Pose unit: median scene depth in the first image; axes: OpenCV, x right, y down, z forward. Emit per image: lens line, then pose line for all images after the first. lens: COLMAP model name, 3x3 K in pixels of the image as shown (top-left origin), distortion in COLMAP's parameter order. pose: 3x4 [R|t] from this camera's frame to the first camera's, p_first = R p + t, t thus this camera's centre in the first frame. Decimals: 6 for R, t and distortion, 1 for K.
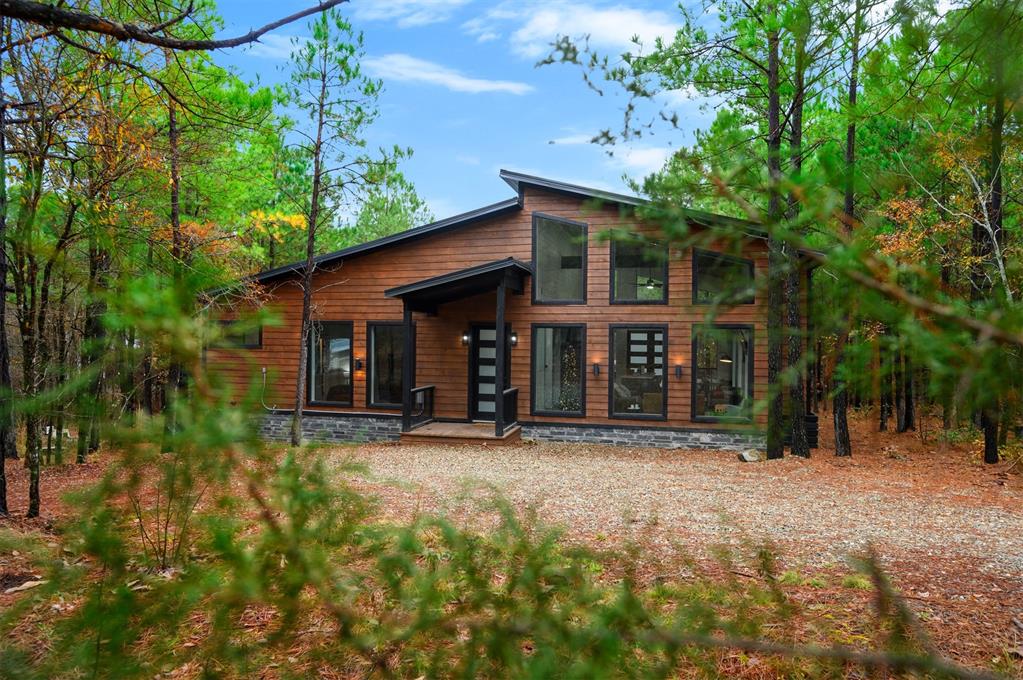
lens RADIAL K [[645.0, 0, 512.6], [0, 645.0, 343.4], [0, 0, 1]] dist [-0.004649, 0.000439]
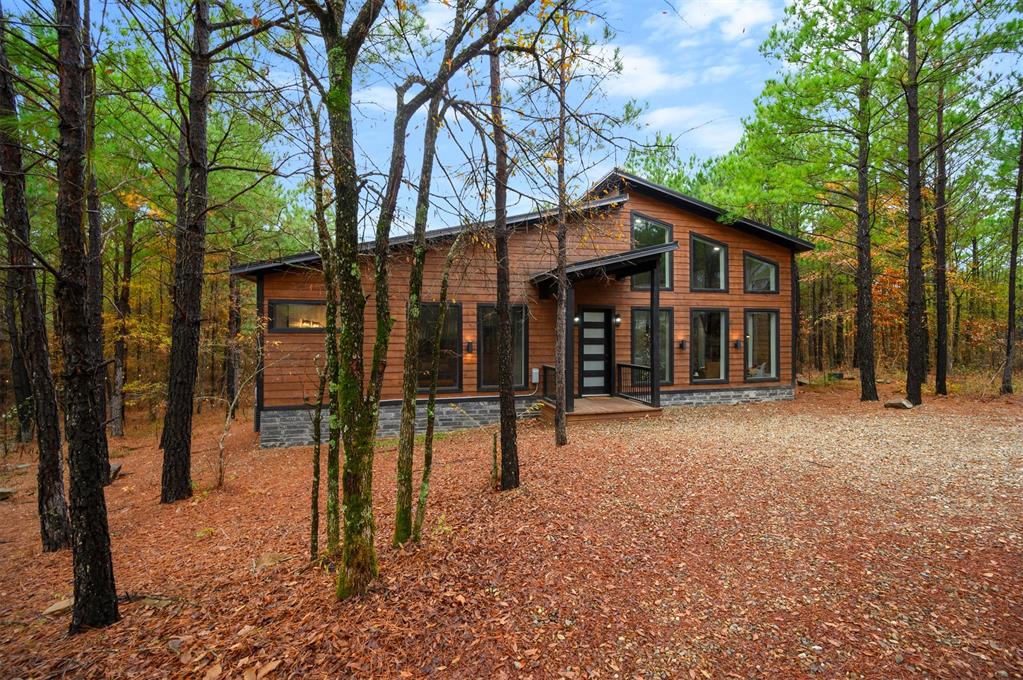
lens RADIAL K [[403.0, 0, 502.2], [0, 403.0, 332.7], [0, 0, 1]] dist [0.000134, -0.000651]
pose [[0.886528, -0.011489, 0.462533, -0.508219], [0.014818, 0.999884, -0.003566, 0.014653], [-0.462438, 0.010016, 0.886595, 0.470599]]
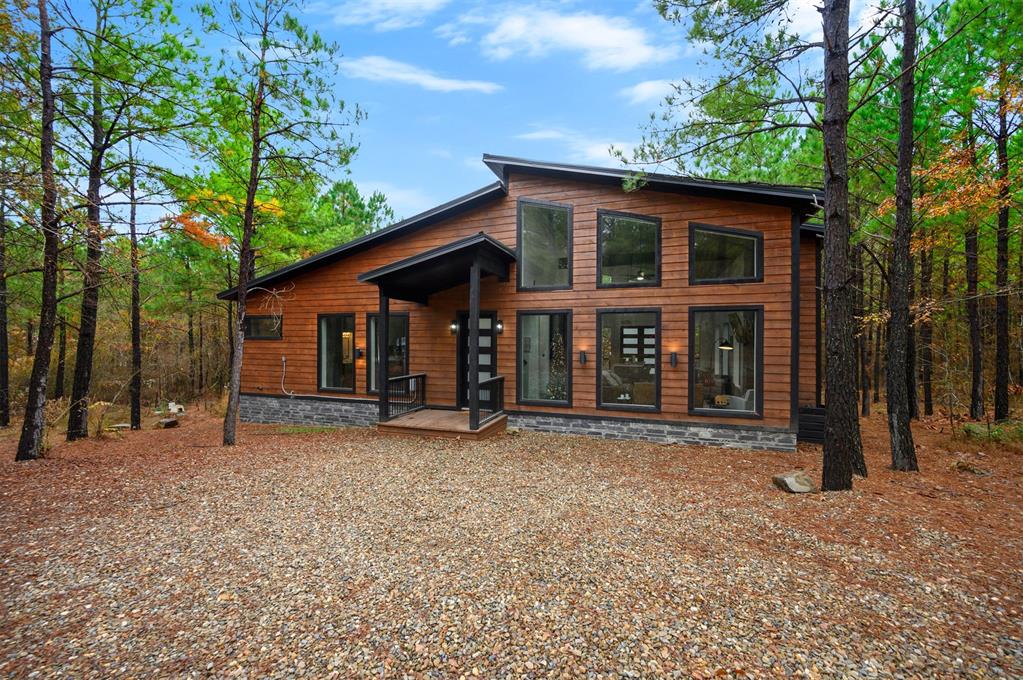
lens RADIAL K [[403.0, 0, 509.9], [0, 403.0, 343.9], [0, 0, 1]] dist [0.000134, -0.000651]
pose [[0.994903, -0.005105, -0.100709, 0.080304], [0.004985, 0.999987, -0.001447, 0.020339], [0.100715, 0.000937, 0.994915, 0.388623]]
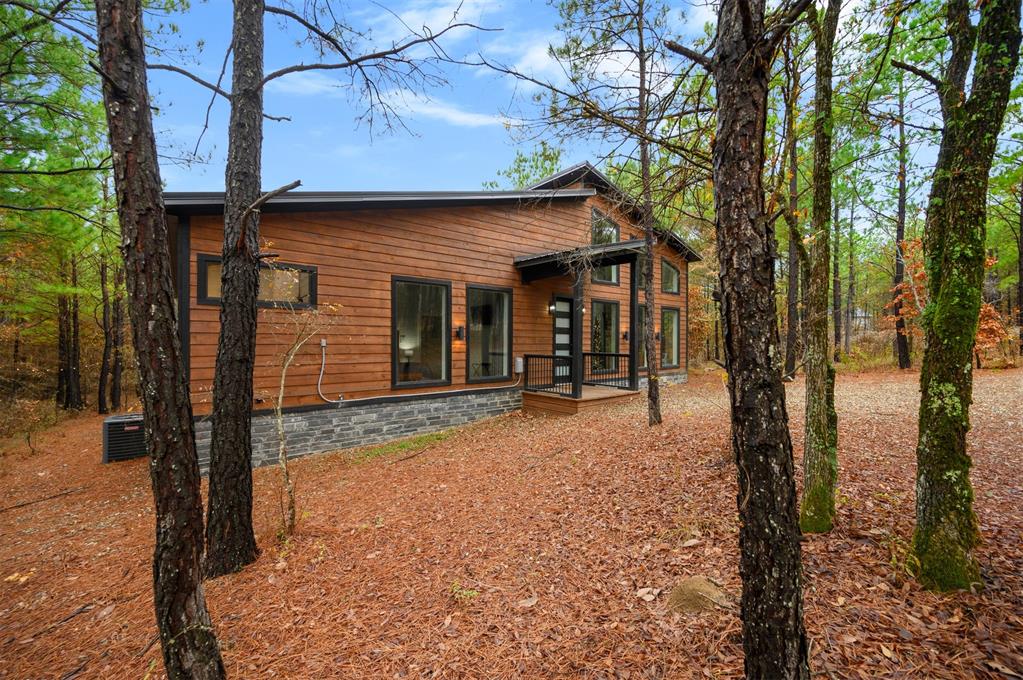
lens RADIAL K [[403.0, 0, 503.0], [0, 403.0, 341.4], [0, 0, 1]] dist [0.000134, -0.000651]
pose [[0.605351, -0.011001, 0.795883, -0.668949], [0.005784, 0.999939, 0.009422, 0.041282], [-0.795938, -0.001100, 0.605377, 0.678065]]
